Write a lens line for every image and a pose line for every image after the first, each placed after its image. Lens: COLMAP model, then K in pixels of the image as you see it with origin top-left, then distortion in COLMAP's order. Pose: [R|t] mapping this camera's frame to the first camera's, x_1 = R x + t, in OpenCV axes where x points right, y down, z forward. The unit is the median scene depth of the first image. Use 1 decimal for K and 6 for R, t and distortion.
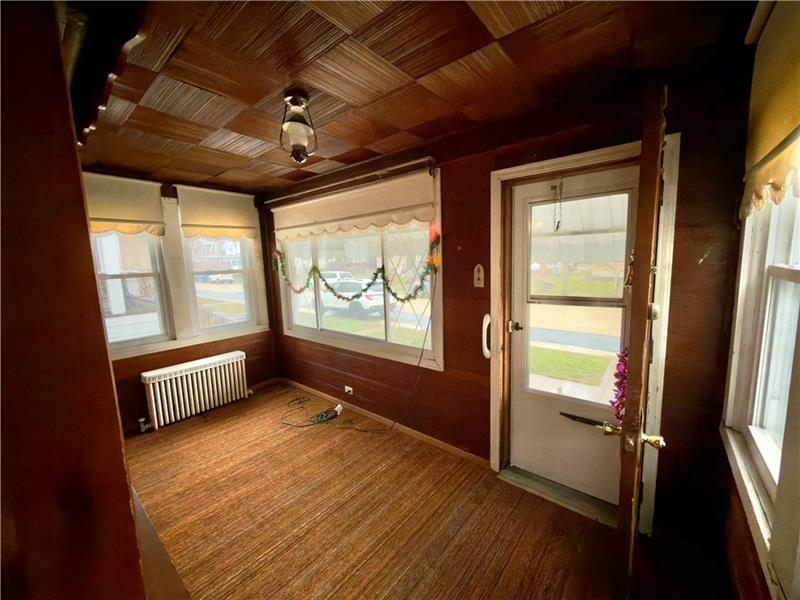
lens RADIAL K [[319.3, 0, 403.6], [0, 319.3, 303.2], [0, 0, 1]] dist [0.000524, 0.000020]
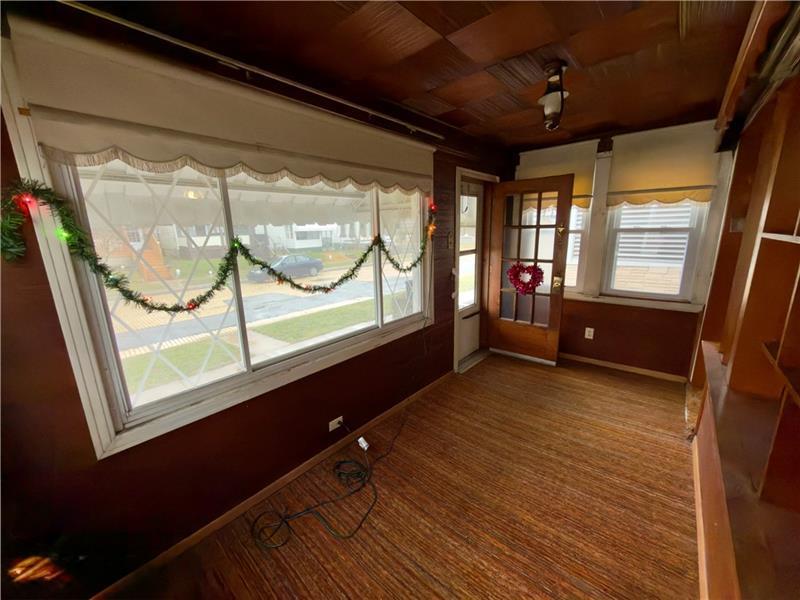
lens RADIAL K [[319.3, 0, 405.2], [0, 319.3, 297.8], [0, 0, 1]] dist [0.000524, 0.000020]
pose [[0.008028, -0.184212, 0.982854, -0.970113], [0.150356, 0.971934, 0.180937, -0.103262], [-0.988599, 0.146325, 0.035500, 0.986131]]
